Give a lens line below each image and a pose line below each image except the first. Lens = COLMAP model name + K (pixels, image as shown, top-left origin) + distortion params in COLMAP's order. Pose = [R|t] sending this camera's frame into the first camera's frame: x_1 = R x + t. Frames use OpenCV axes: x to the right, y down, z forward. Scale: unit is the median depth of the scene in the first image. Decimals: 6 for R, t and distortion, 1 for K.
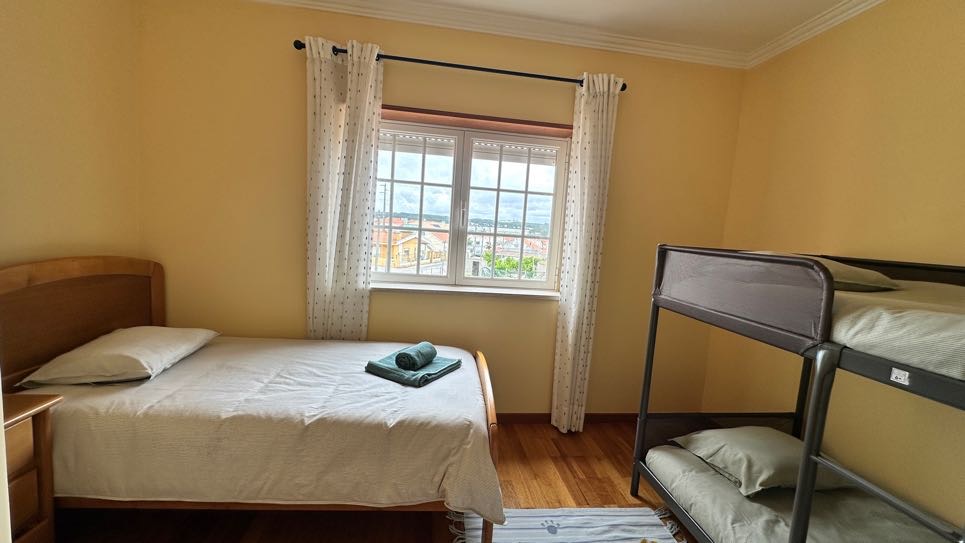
lens RADIAL K [[386.0, 0, 485.5], [0, 386.0, 276.3], [0, 0, 1]] dist [-0.004032, 0.000783]
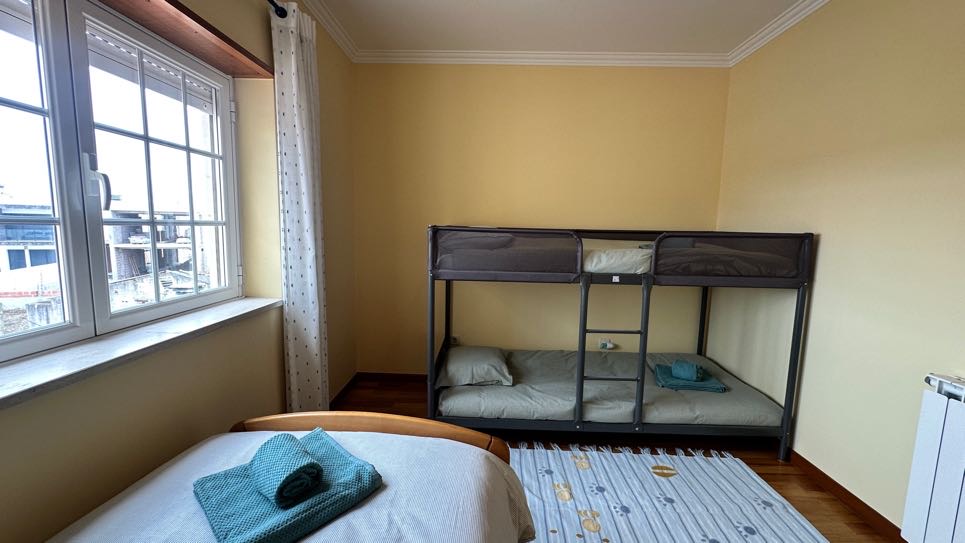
lens RADIAL K [[386.0, 0, 486.4], [0, 386.0, 270.2], [0, 0, 1]] dist [-0.004032, 0.000783]
pose [[0.165973, -0.179251, 0.969702, -0.518377], [0.100344, 0.981306, 0.164222, -0.100796], [-0.981012, 0.070047, 0.180857, 0.538530]]
